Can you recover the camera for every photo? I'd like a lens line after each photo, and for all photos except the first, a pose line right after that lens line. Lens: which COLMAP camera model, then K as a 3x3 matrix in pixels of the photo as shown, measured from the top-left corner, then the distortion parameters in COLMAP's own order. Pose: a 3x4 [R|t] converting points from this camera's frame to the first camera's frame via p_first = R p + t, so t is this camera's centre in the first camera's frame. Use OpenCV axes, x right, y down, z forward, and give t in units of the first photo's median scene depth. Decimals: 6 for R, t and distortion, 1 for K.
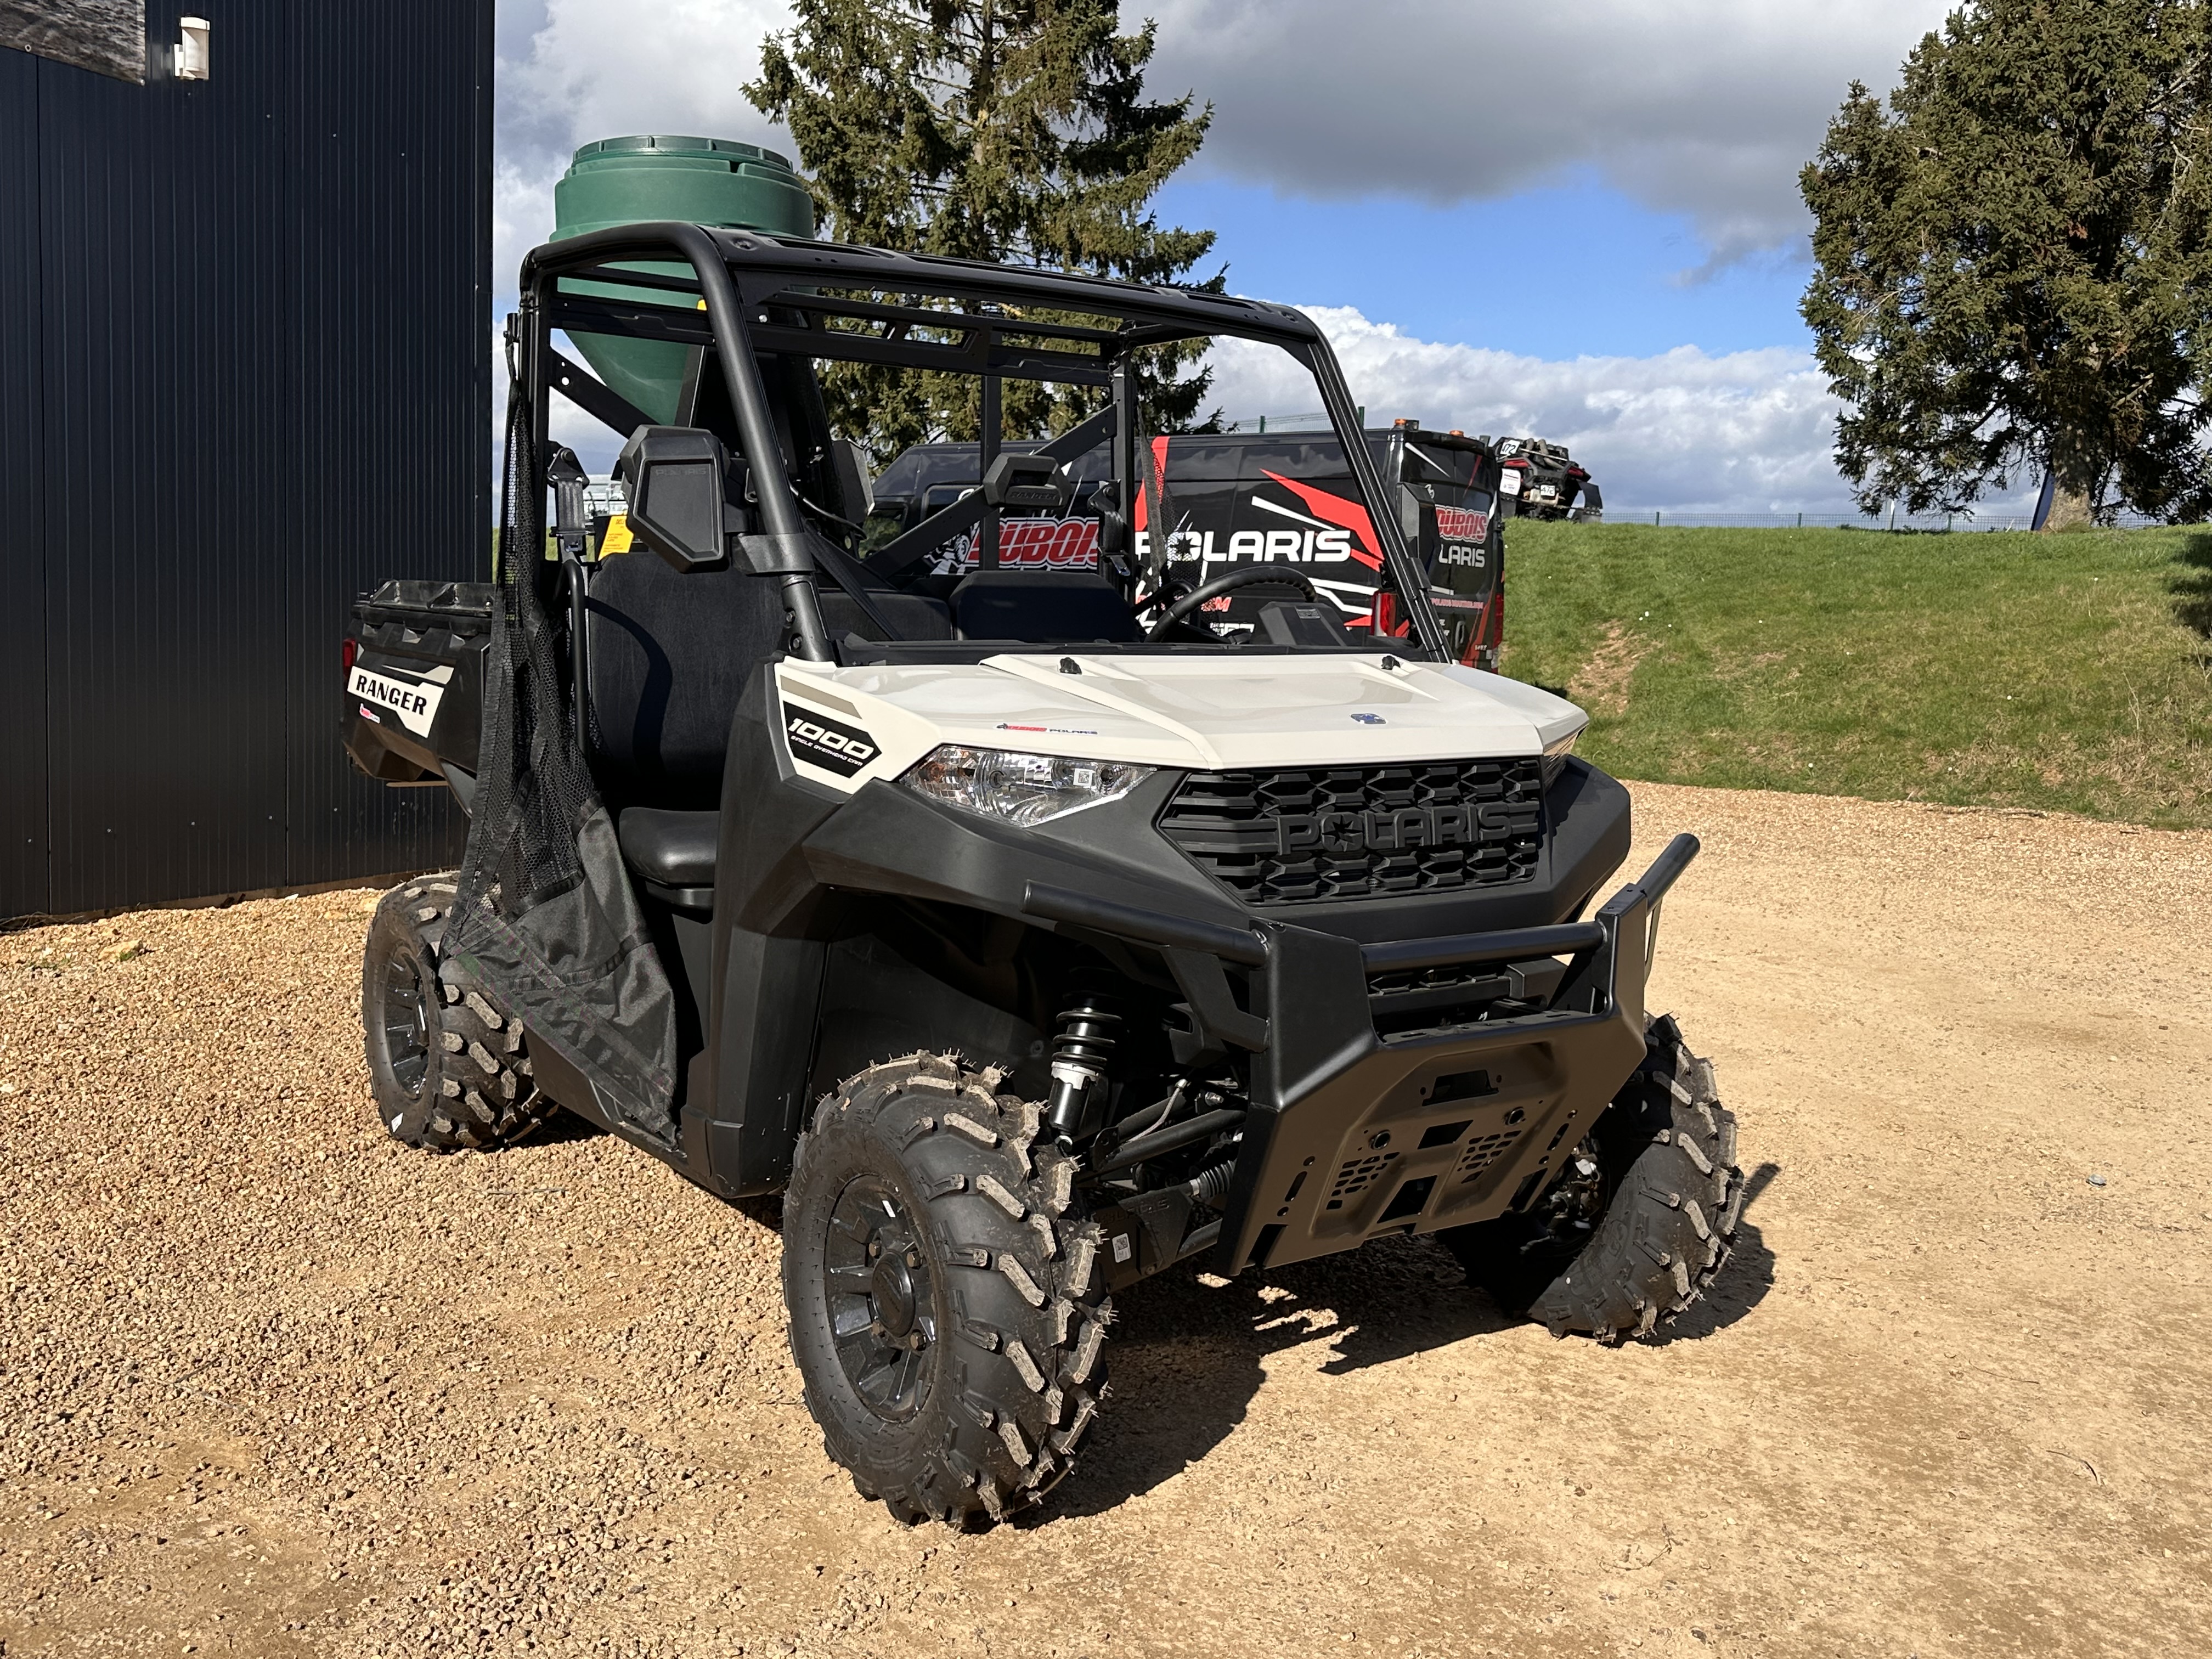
lens RADIAL K [[2028.3, 0, 1106.0], [0, 2028.3, 818.2], [0, 0, 1]] dist [0.192567, -0.363453]
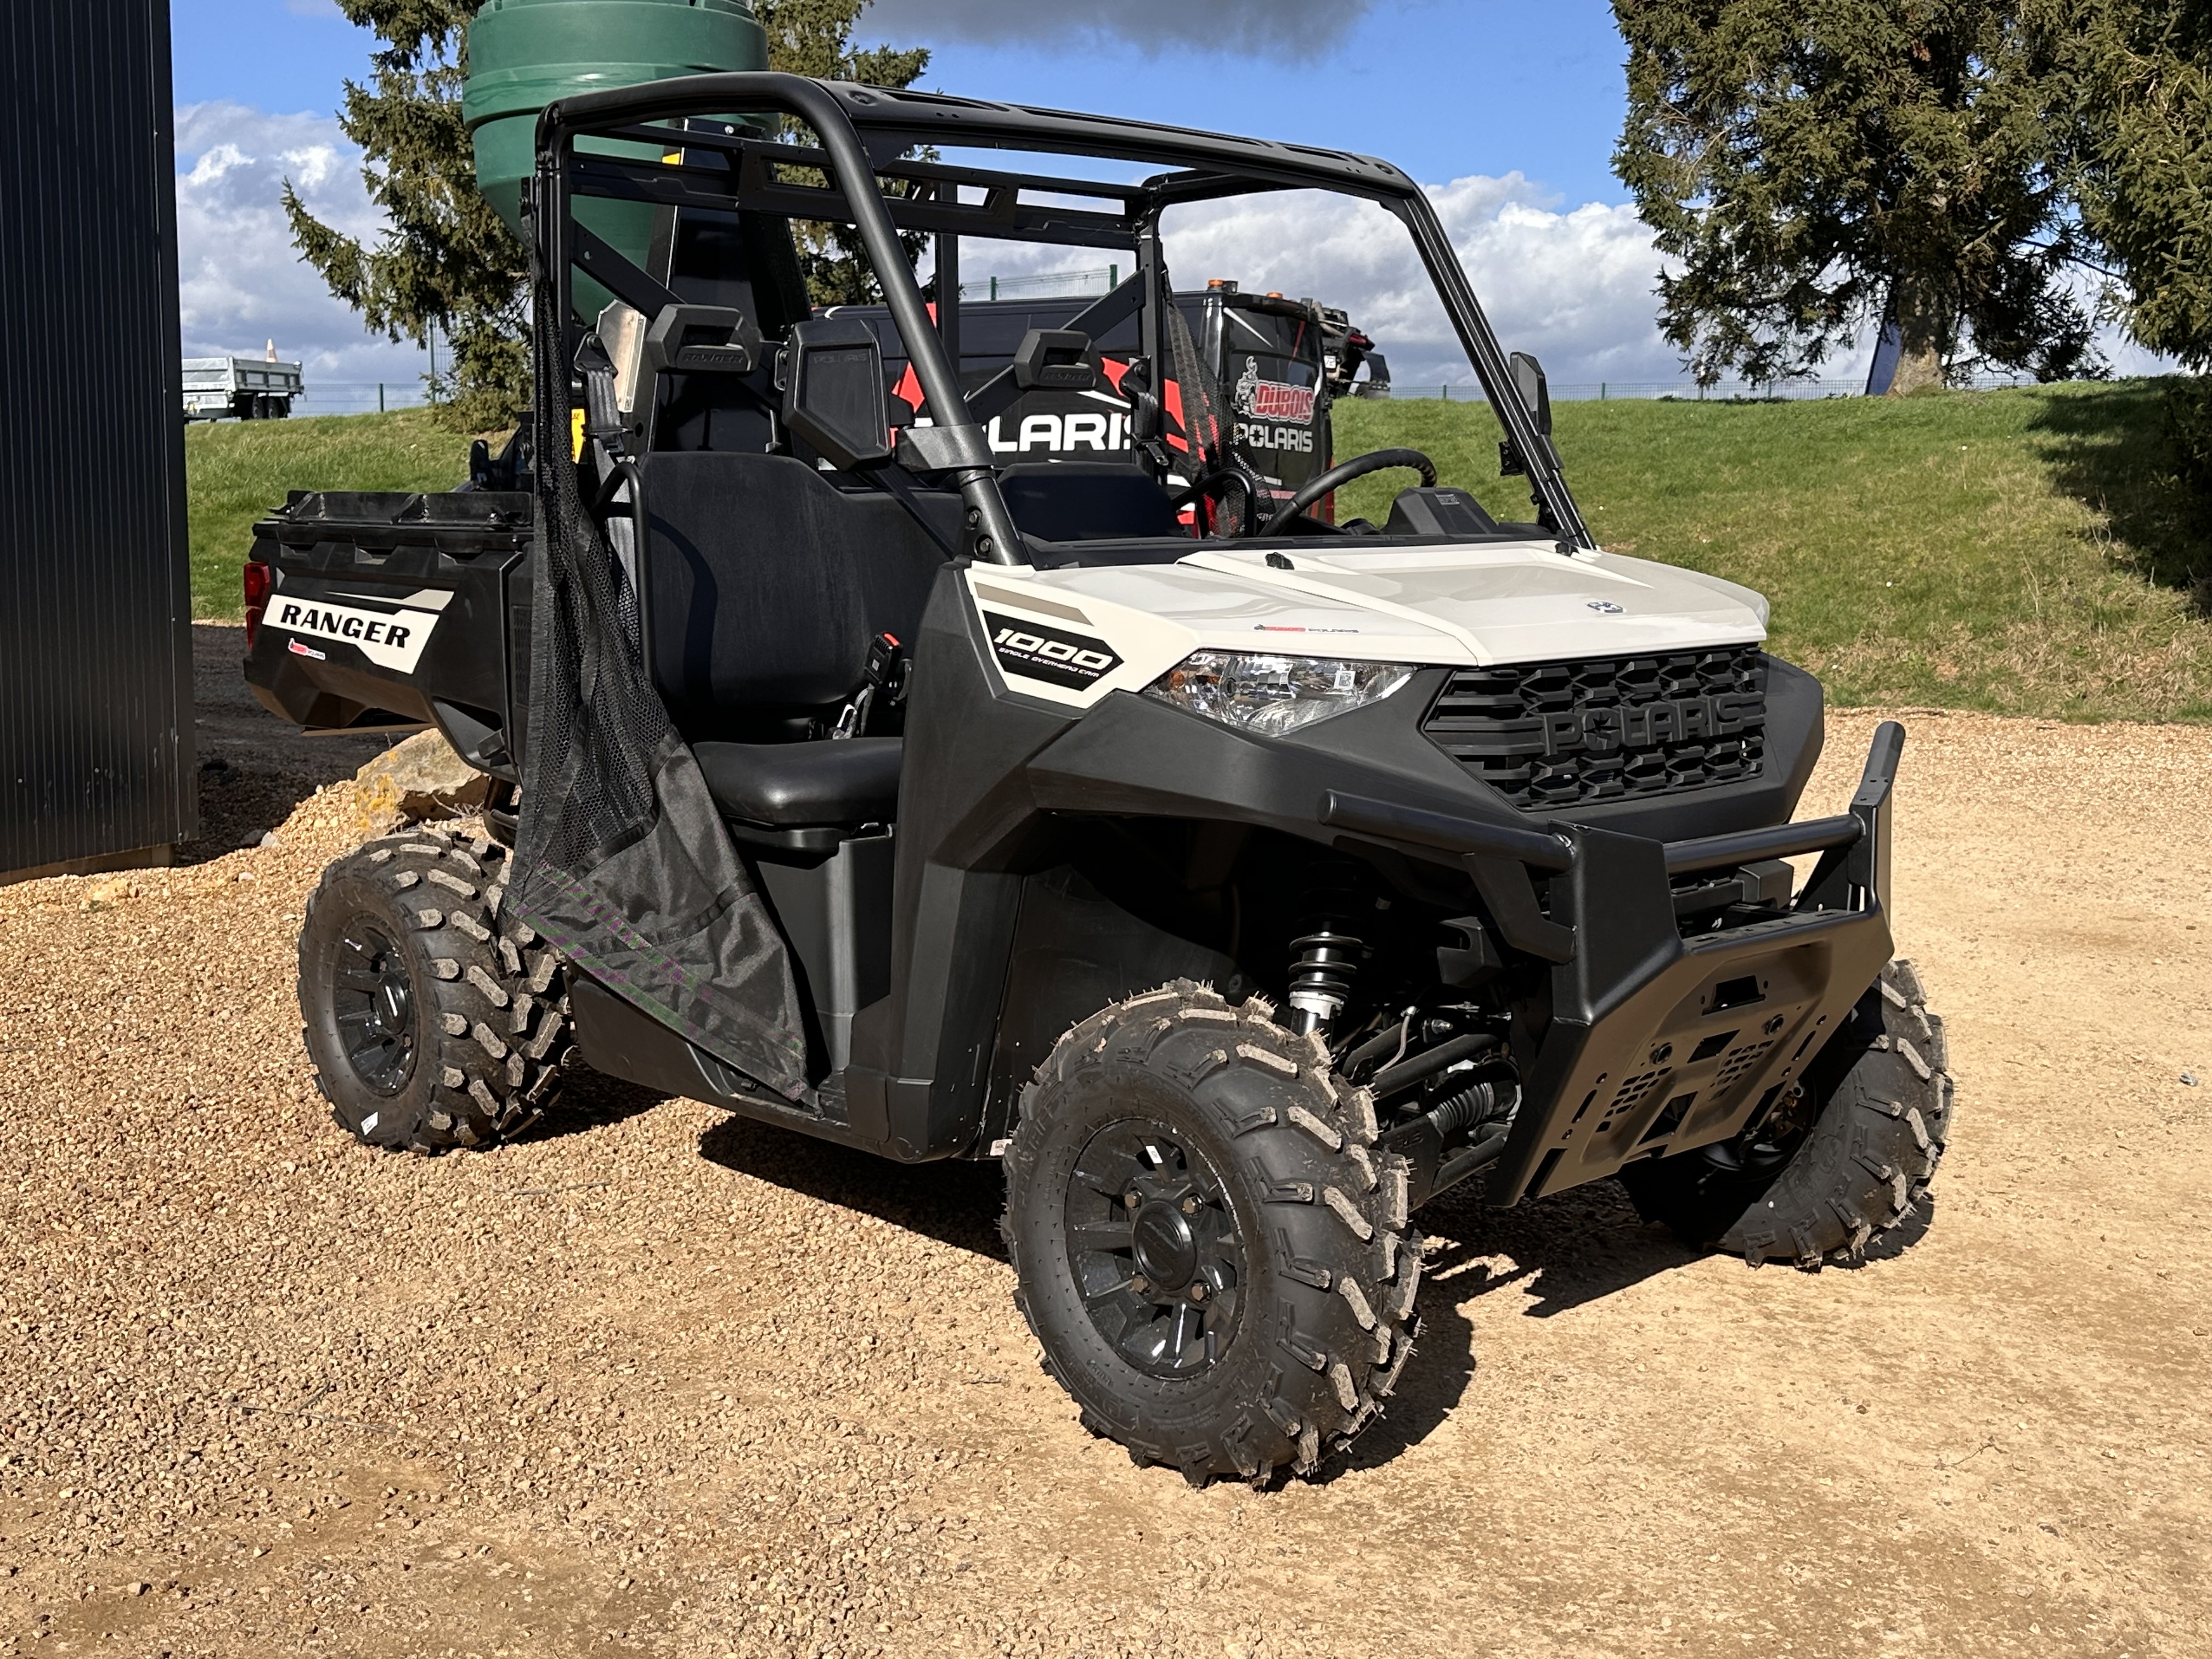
lens RADIAL K [[2441.8, 0, 1080.3], [0, 2441.8, 821.0], [0, 0, 1]] dist [0.207159, -0.405152]
pose [[0.990882, -0.043406, 0.127546, -0.192600], [0.040441, 0.998850, 0.025747, 0.007346], [-0.128517, -0.020354, 0.991498, -0.064873]]
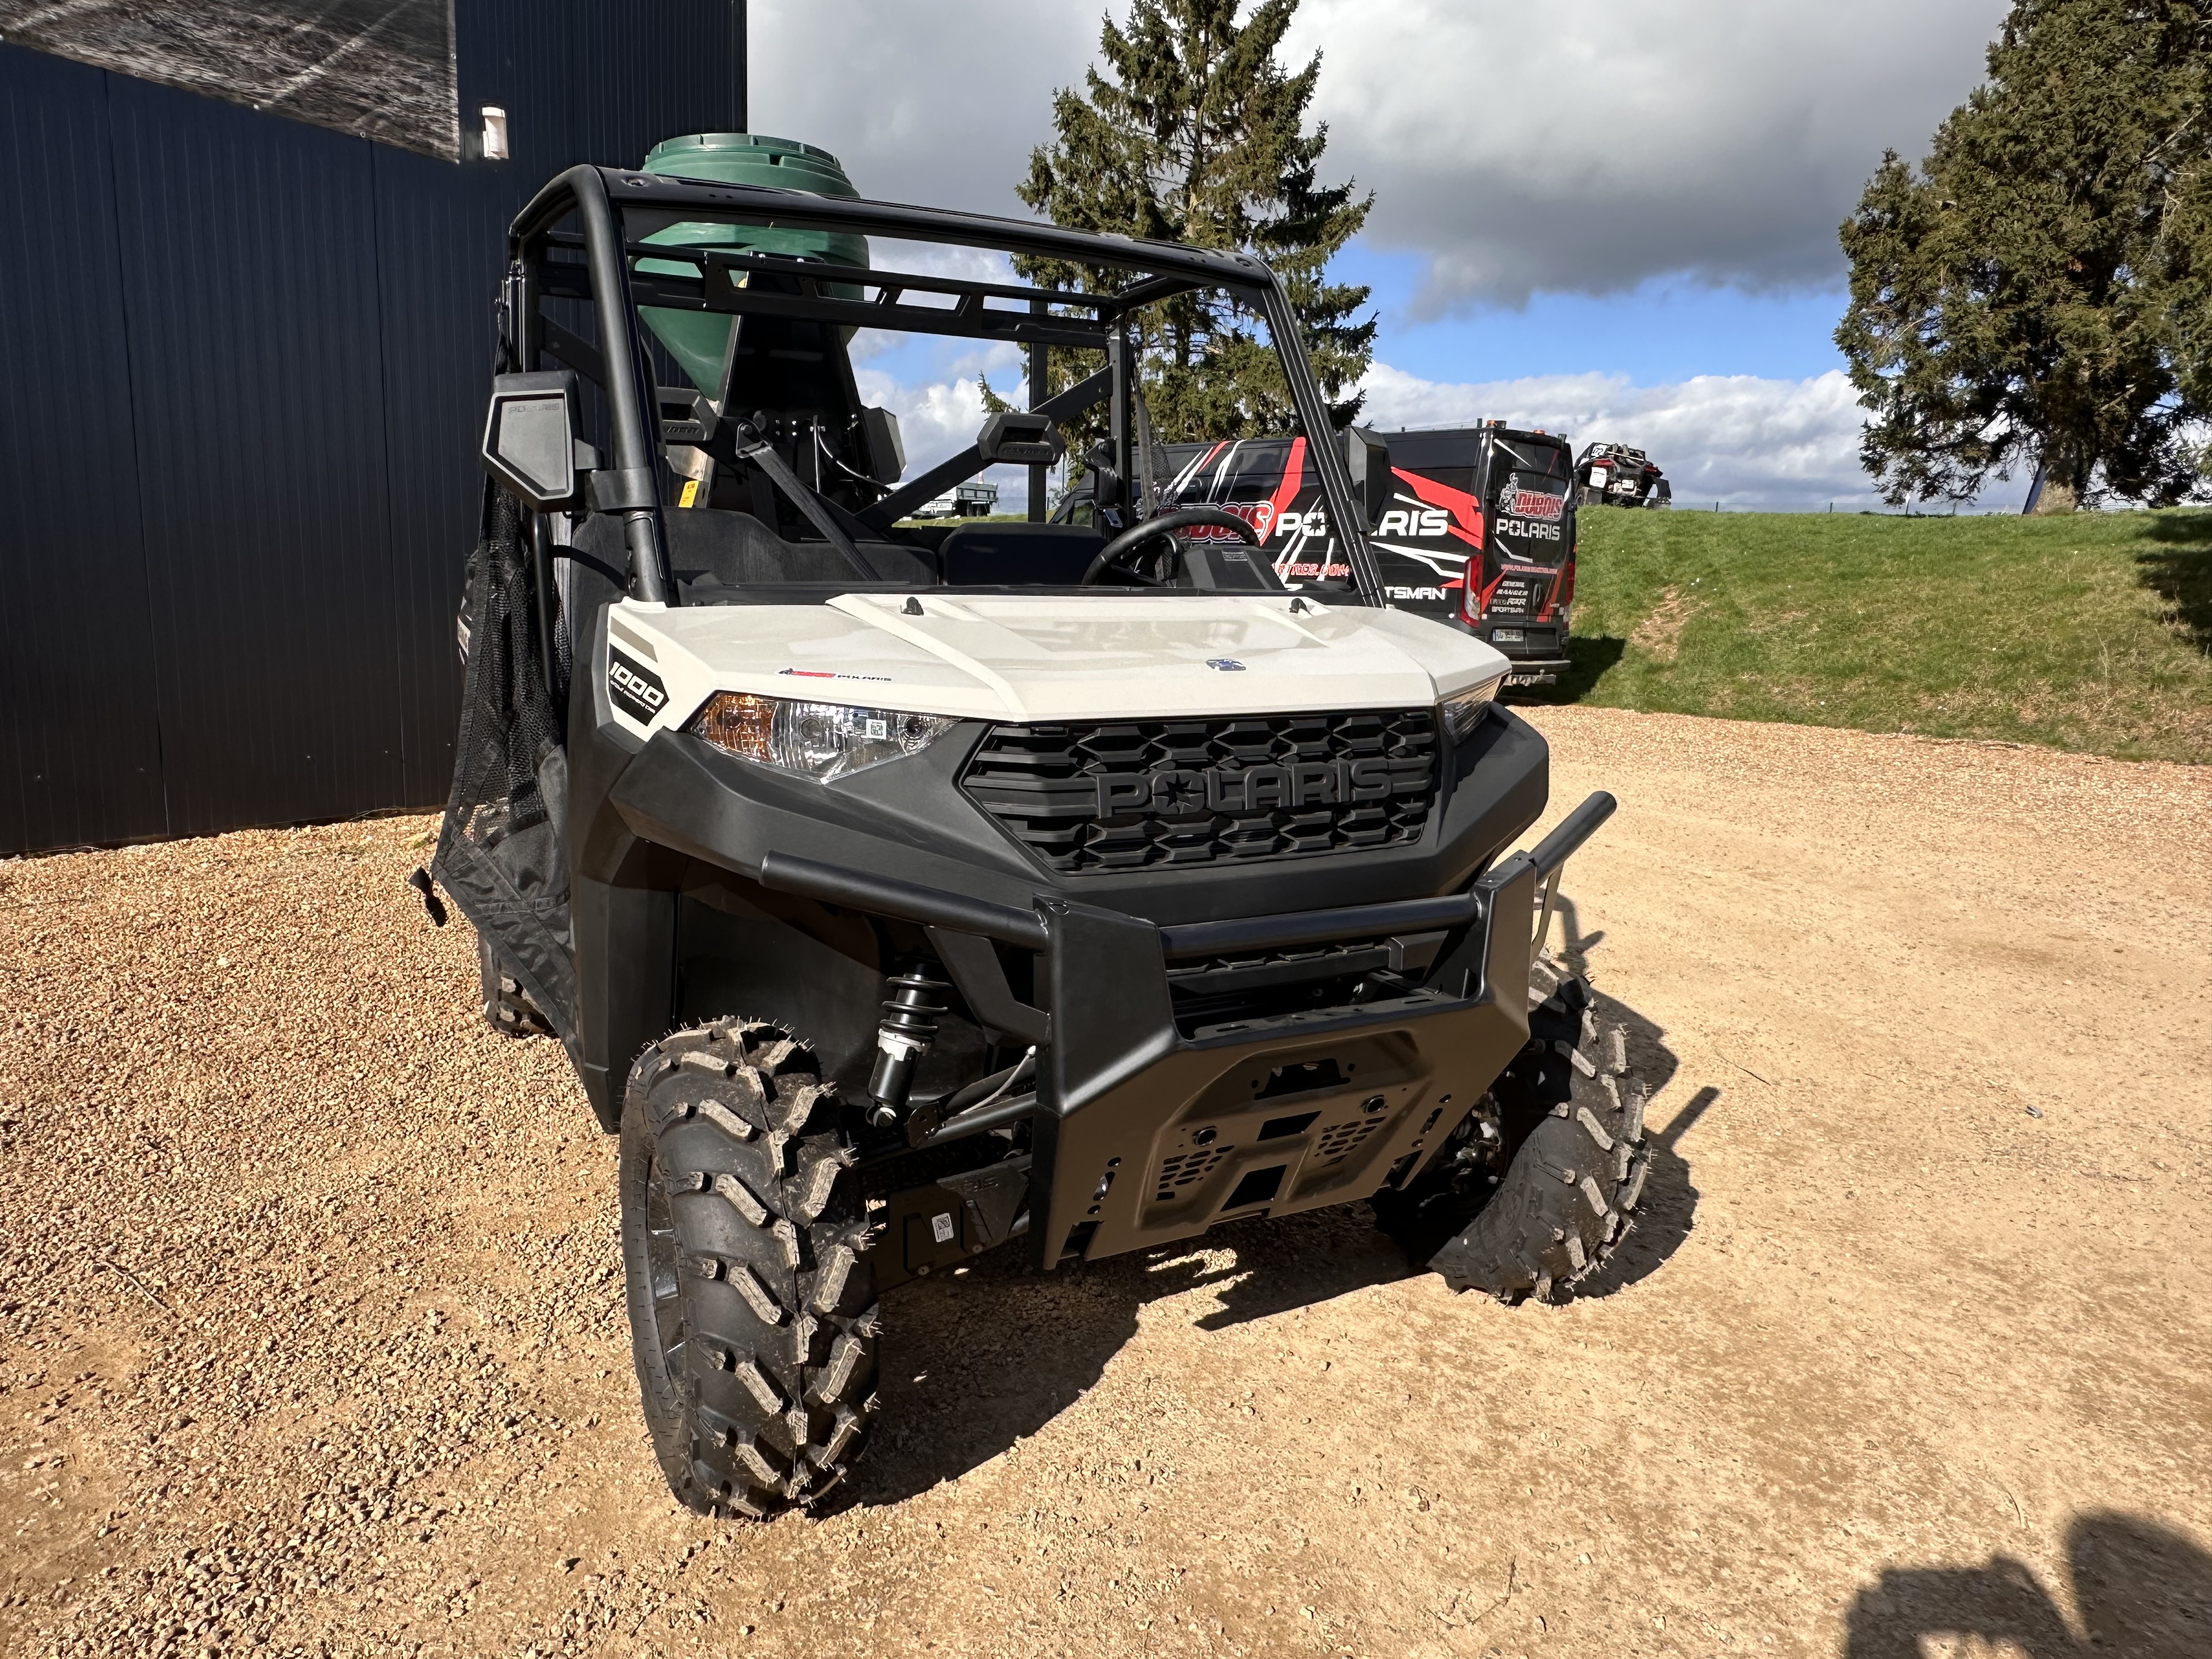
lens RADIAL K [[1464.6, 0, 1098.5], [0, 1464.6, 838.2], [0, 0, 1]] dist [-0.002198, 0.003866]
pose [[0.990463, 0.021475, -0.136097, 0.122398], [-0.011600, 0.997269, 0.072937, -0.014304], [0.137291, -0.070663, 0.988007, 0.258258]]
